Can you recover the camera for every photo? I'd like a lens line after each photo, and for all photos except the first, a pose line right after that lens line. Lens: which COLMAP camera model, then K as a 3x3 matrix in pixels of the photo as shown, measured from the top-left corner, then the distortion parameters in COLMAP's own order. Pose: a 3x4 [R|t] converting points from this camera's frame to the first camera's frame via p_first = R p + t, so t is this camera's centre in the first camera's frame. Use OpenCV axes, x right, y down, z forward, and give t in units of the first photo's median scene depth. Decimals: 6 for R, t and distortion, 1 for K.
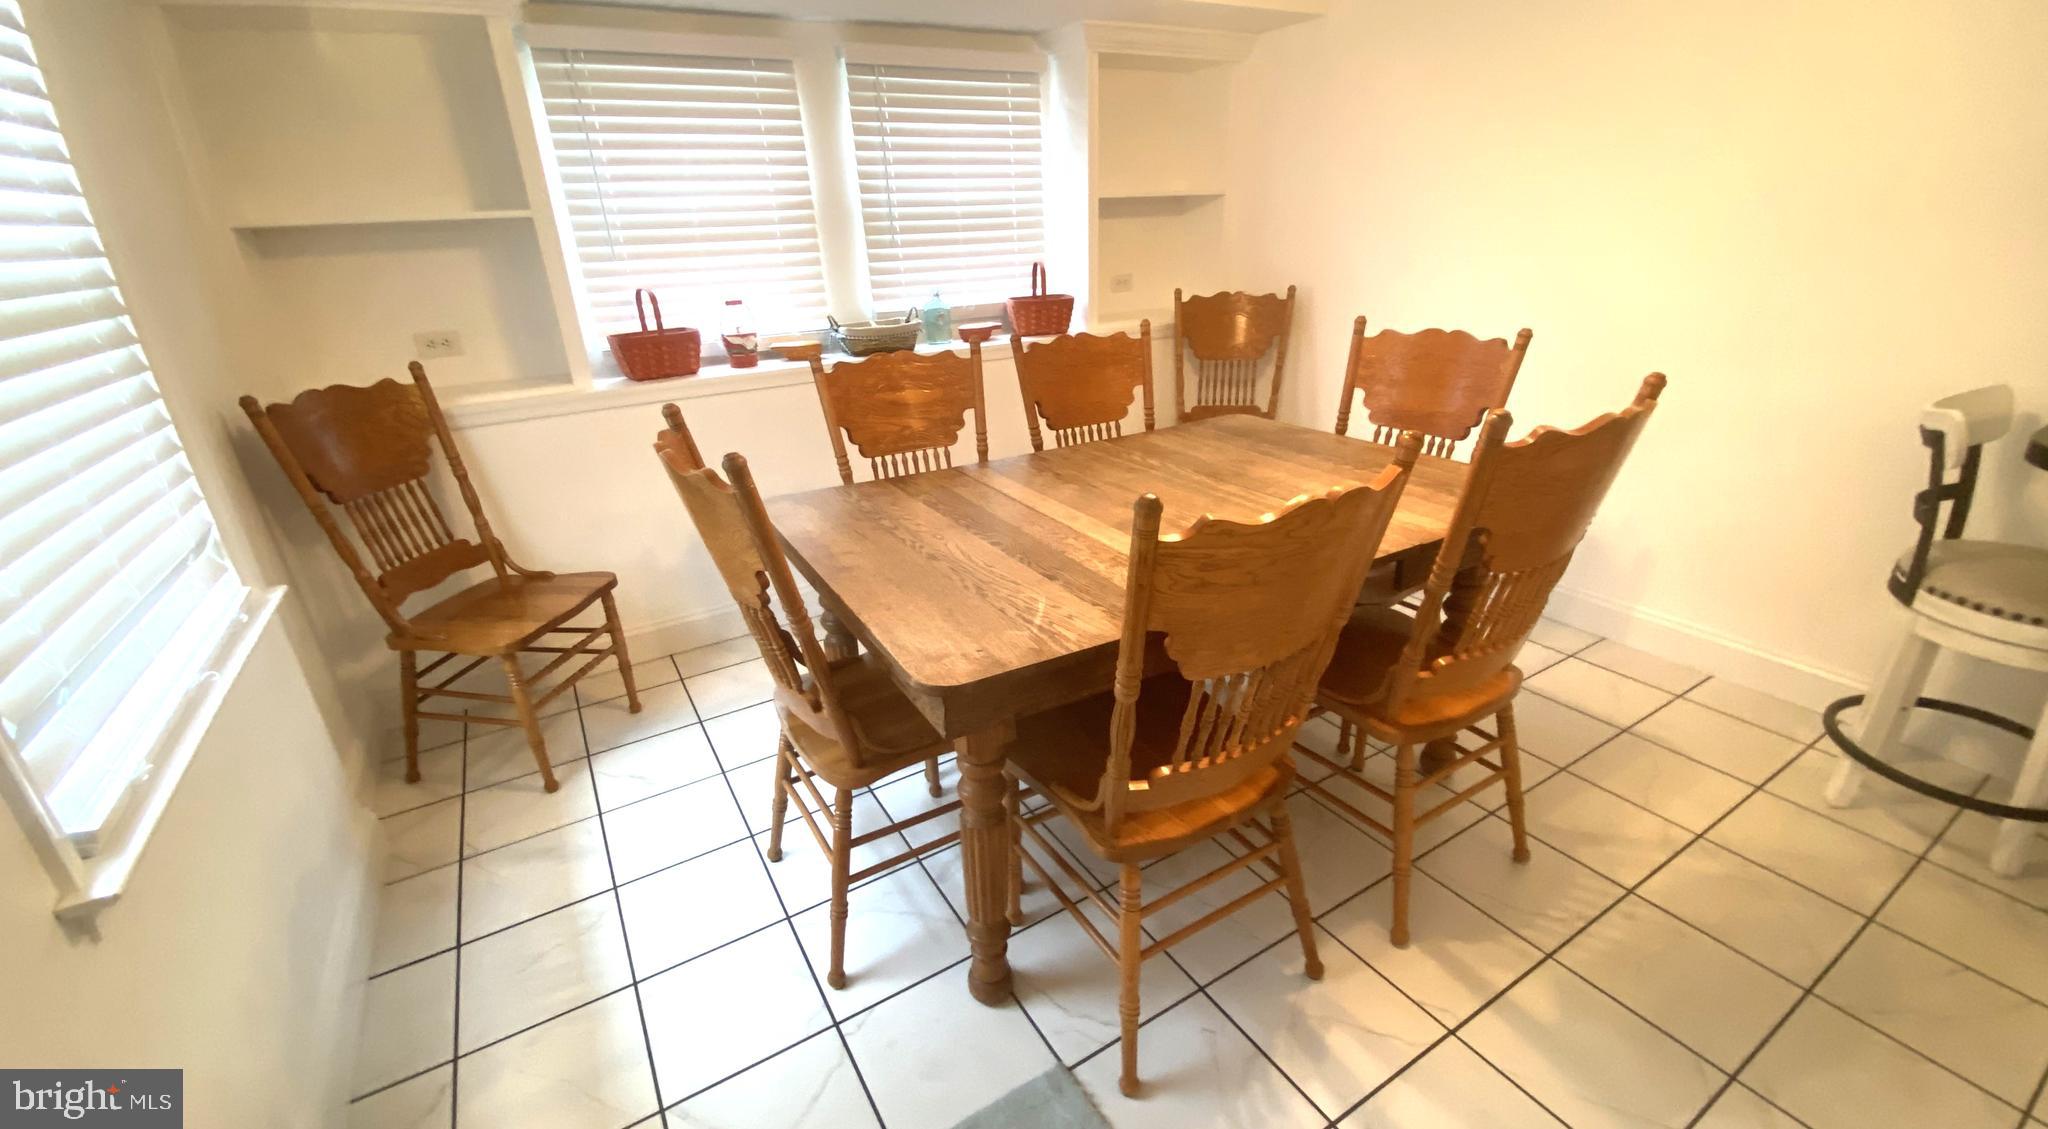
lens RADIAL K [[834.3, 0, 1018.8], [0, 834.3, 602.1], [0, 0, 1]] dist [0.000382, 0.000006]
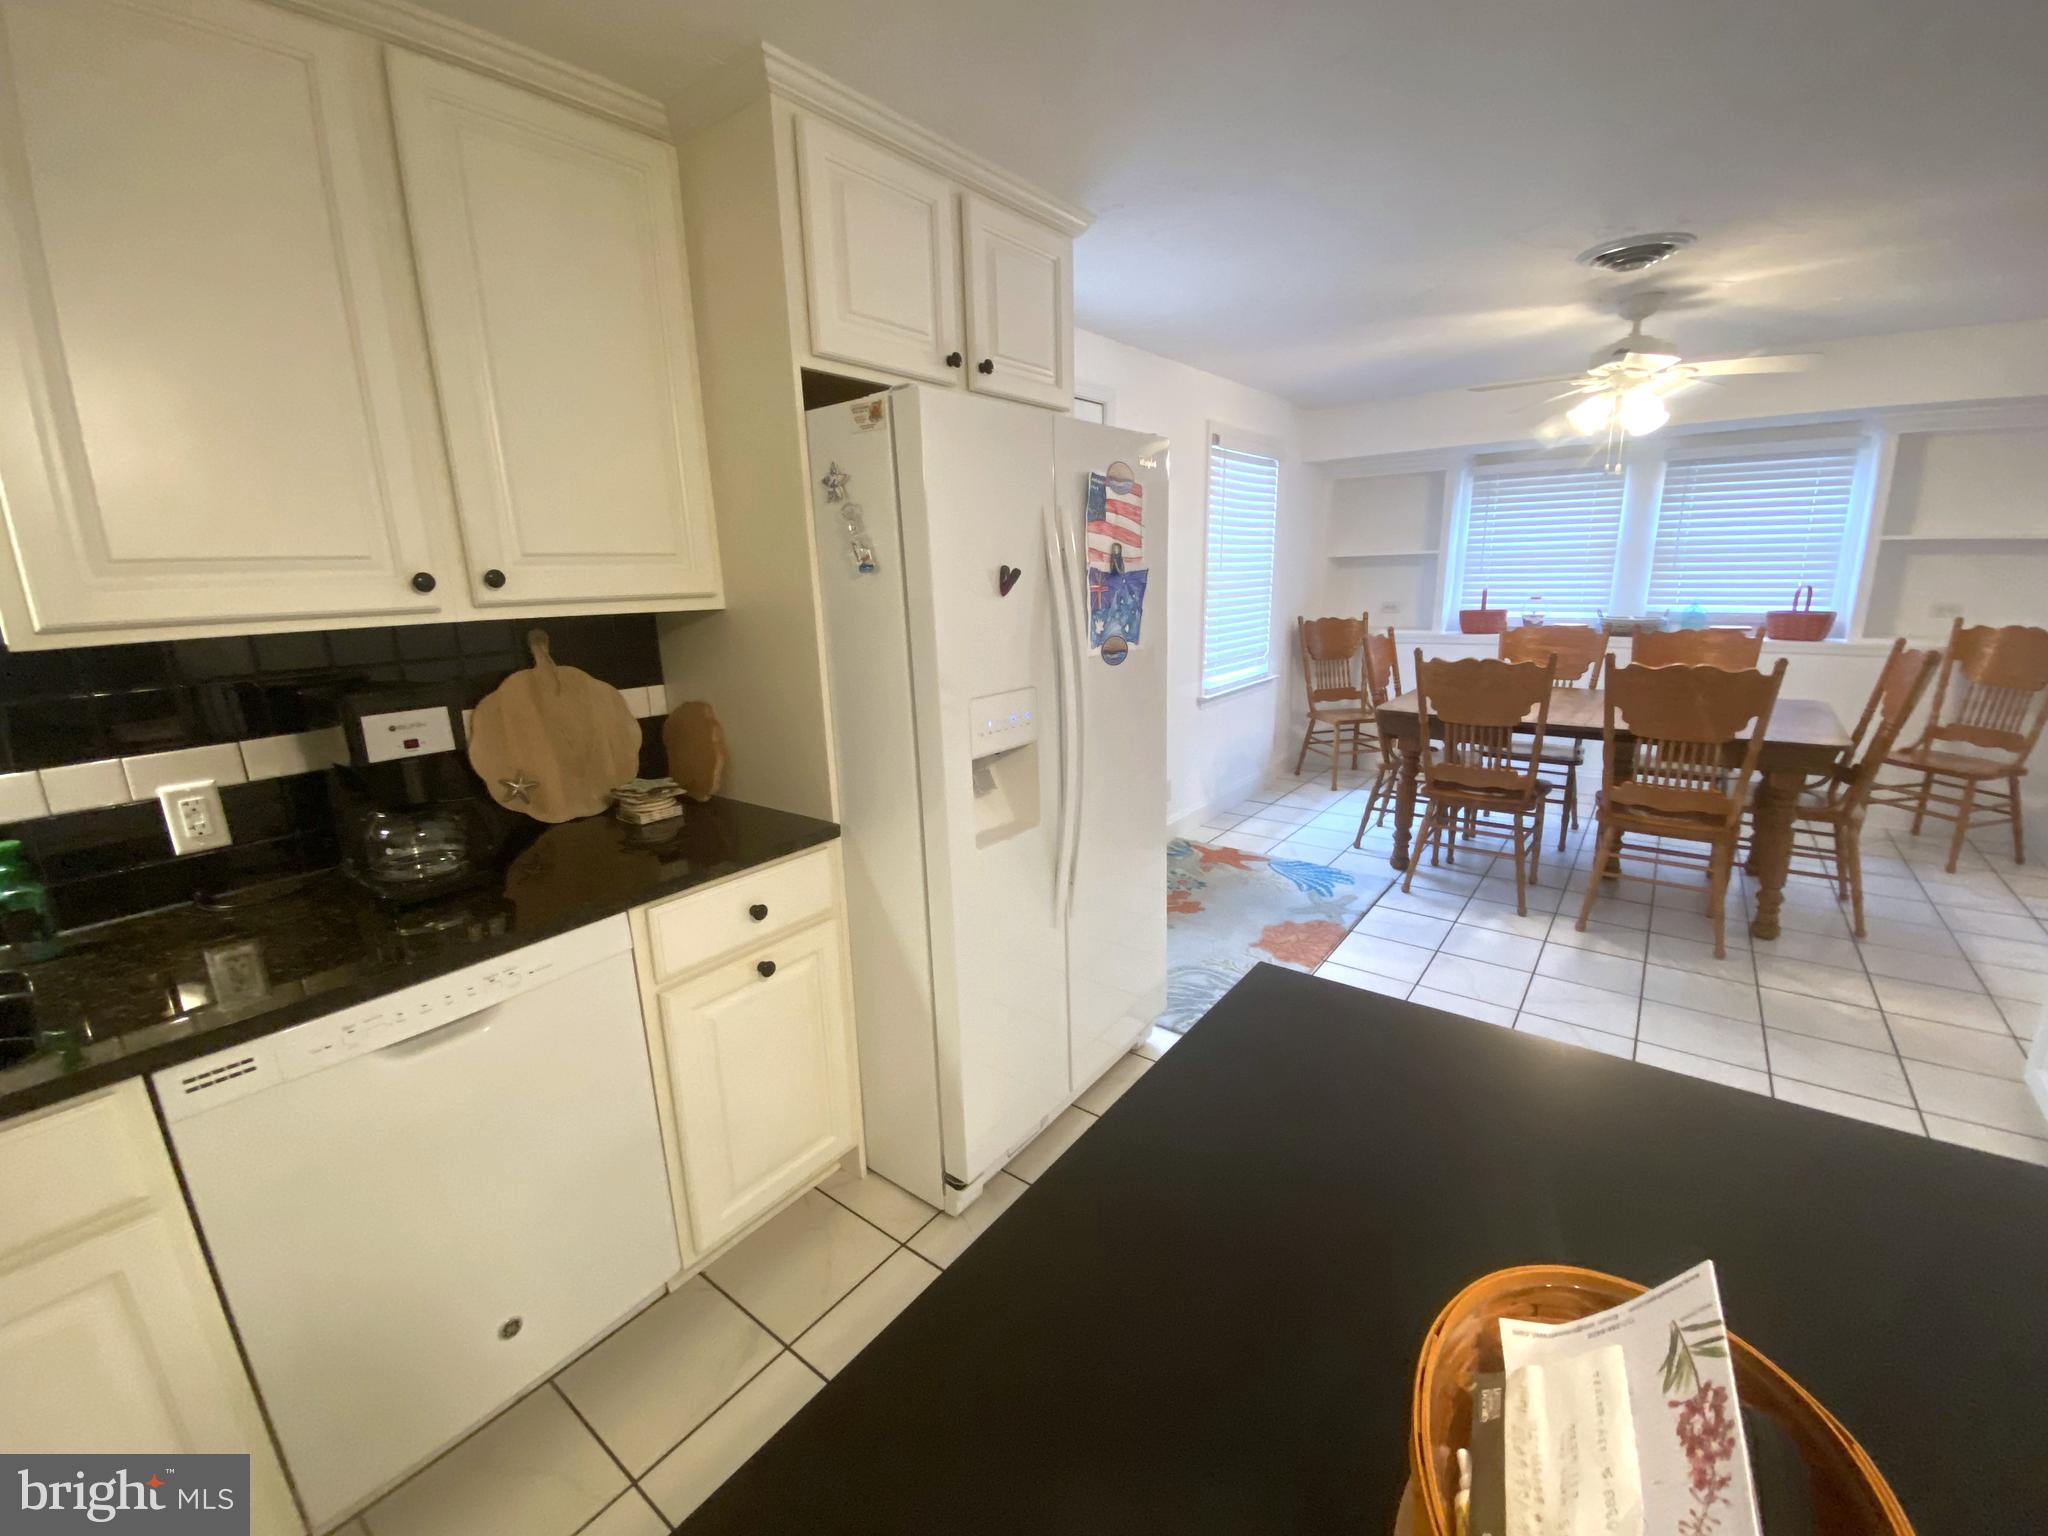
lens RADIAL K [[816.8, 0, 1024.0], [0, 816.8, 768.0], [0, 0, 1]] dist [-0.050364, -0.000096]
pose [[0.369560, 0.238715, -0.898020, 1.119450], [-0.353656, 0.929838, 0.101634, 0.240546], [0.859275, 0.280030, 0.428054, -0.711694]]
